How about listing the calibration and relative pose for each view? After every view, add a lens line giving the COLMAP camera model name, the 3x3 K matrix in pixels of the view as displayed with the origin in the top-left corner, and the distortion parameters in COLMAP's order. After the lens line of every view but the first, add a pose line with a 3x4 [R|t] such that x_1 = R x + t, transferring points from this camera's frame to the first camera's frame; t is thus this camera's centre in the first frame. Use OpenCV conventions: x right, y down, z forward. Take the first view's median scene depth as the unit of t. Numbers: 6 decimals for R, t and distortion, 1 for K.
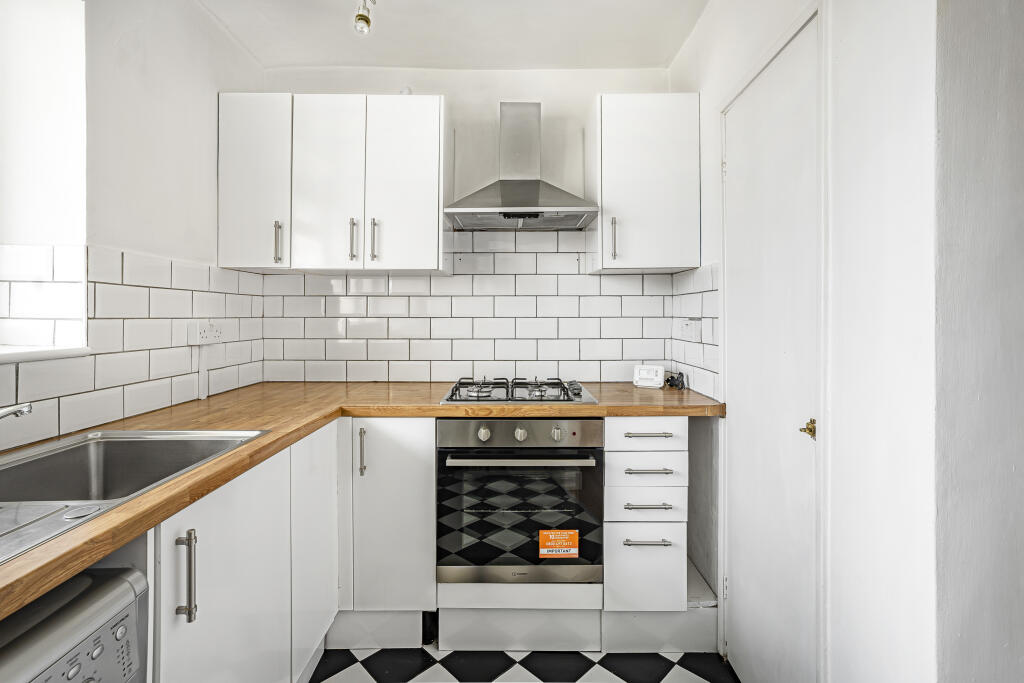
lens RADIAL K [[482.0, 0, 512.2], [0, 482.0, 325.6], [0, 0, 1]] dist [0.000687, 0.034914]
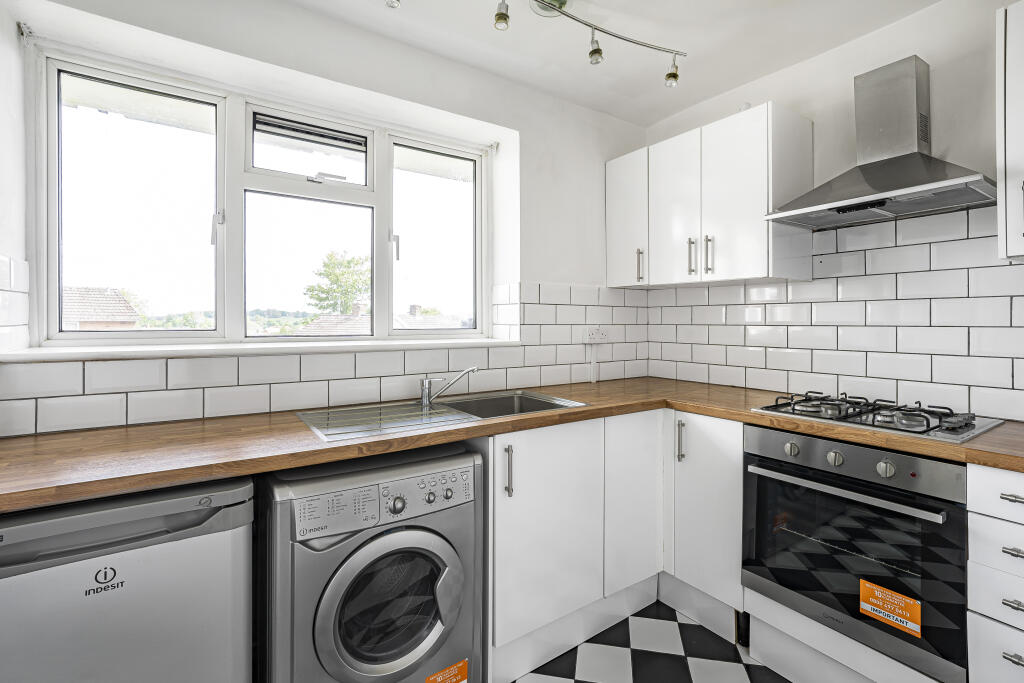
lens RADIAL K [[482.0, 0, 512.2], [0, 482.0, 325.6], [0, 0, 1]] dist [0.000687, 0.034914]
pose [[0.578921, 0.007424, -0.815350, 0.390851], [-0.020257, 0.999781, -0.005280, -0.000733], [0.815132, 0.019573, 0.578945, -0.001152]]
